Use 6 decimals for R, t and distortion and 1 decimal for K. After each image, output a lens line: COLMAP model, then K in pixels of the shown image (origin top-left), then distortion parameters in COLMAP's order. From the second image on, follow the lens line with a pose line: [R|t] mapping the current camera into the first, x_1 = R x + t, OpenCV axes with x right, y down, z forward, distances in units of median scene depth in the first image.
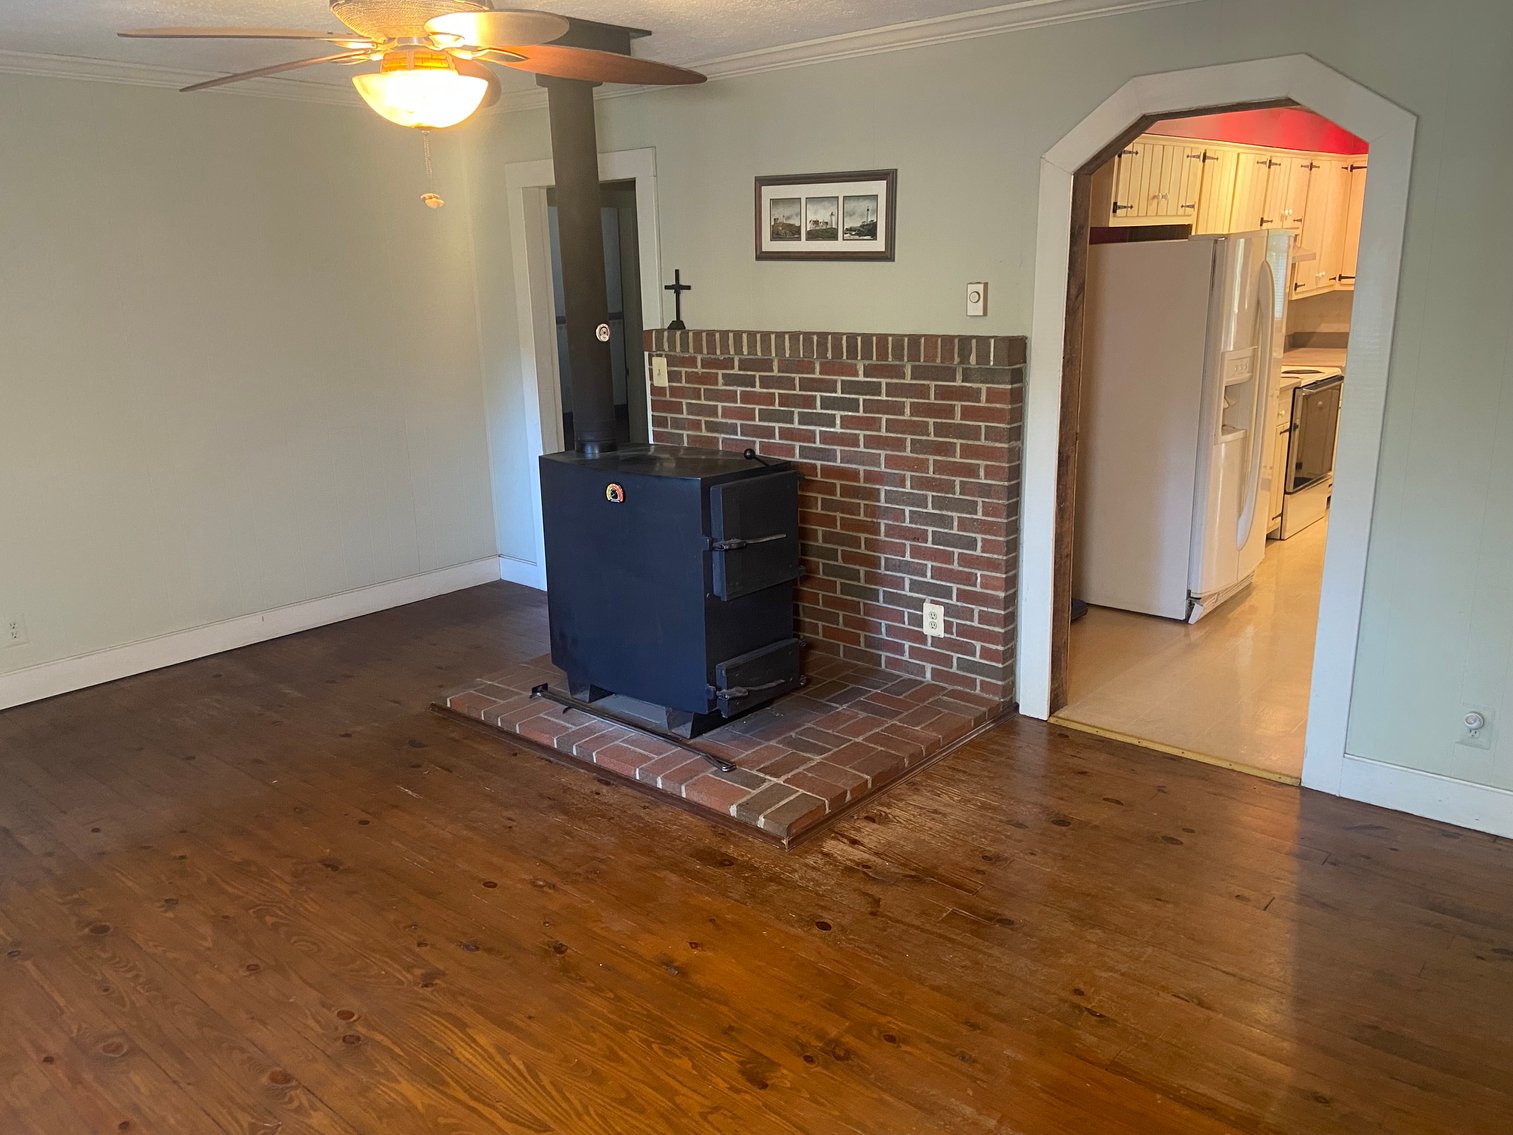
lens RADIAL K [[1145.4, 0, 757.4], [0, 1145.4, 567.3], [0, 0, 1]] dist [0.110391, -0.119326]
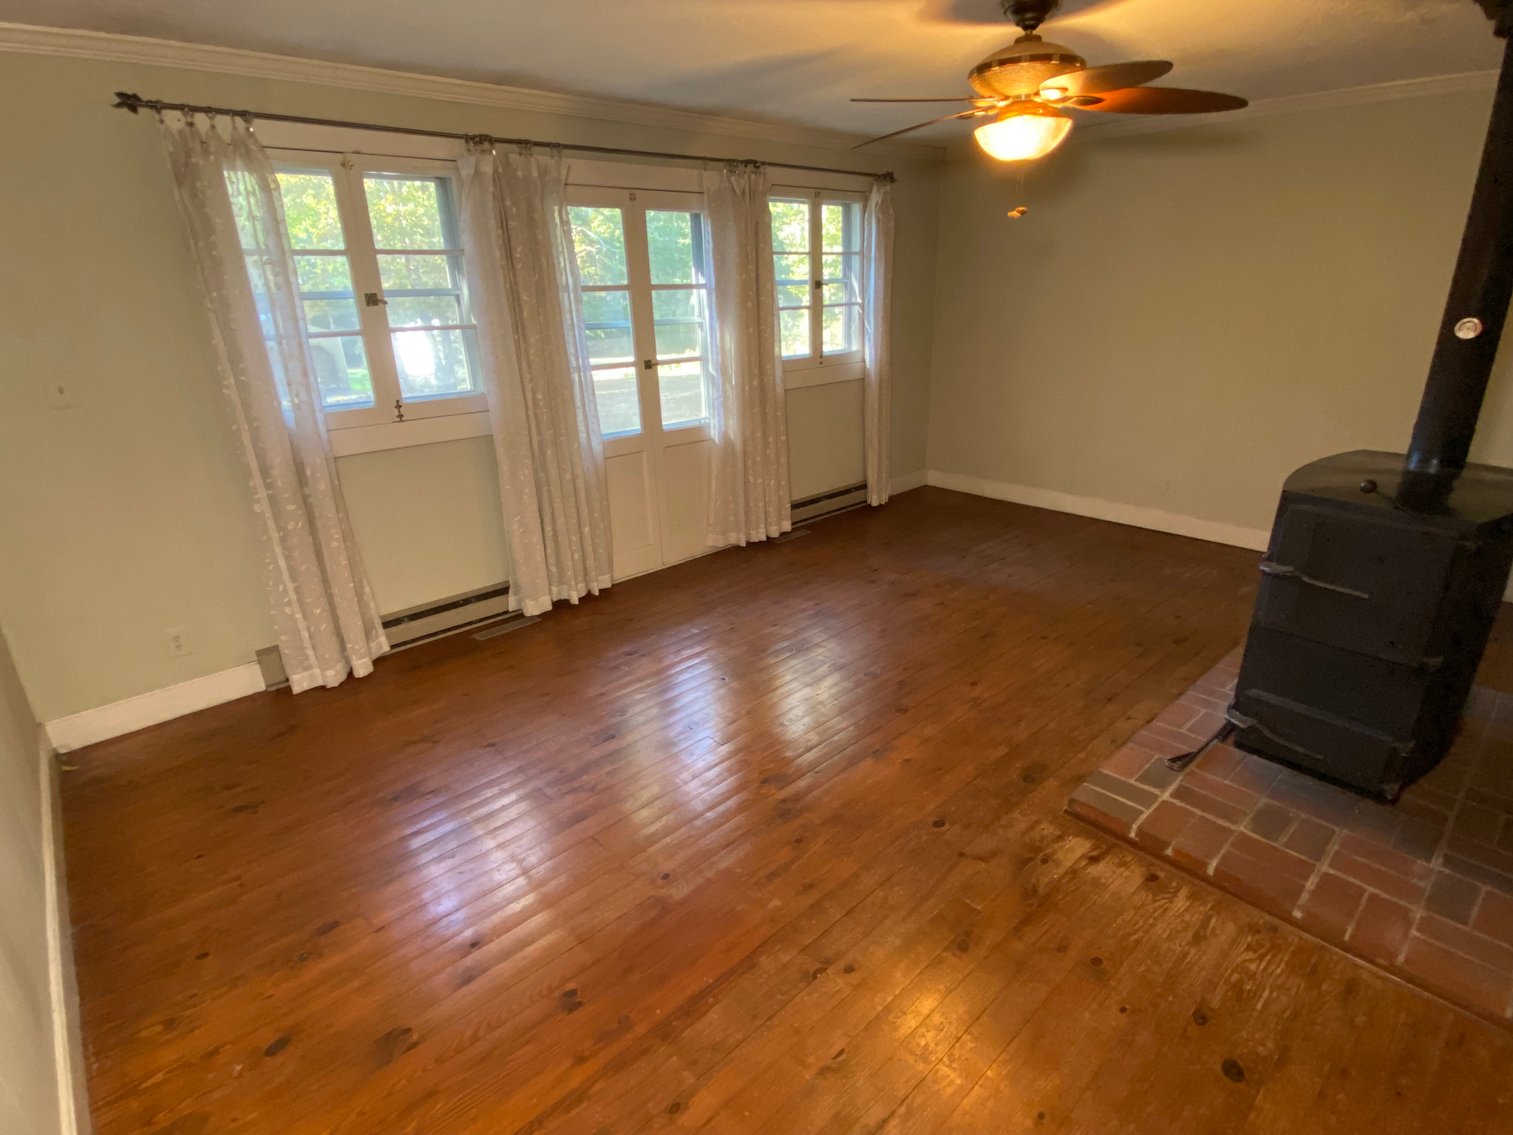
lens RADIAL K [[762.2, 0, 756.0], [0, 762.2, 563.9], [0, 0, 1]] dist [0.026772, -0.023953]
pose [[-0.136089, 0.362840, -0.921860, 0.647298], [-0.218764, 0.896542, 0.385170, -0.185935], [0.966241, 0.254087, -0.042633, 0.678405]]
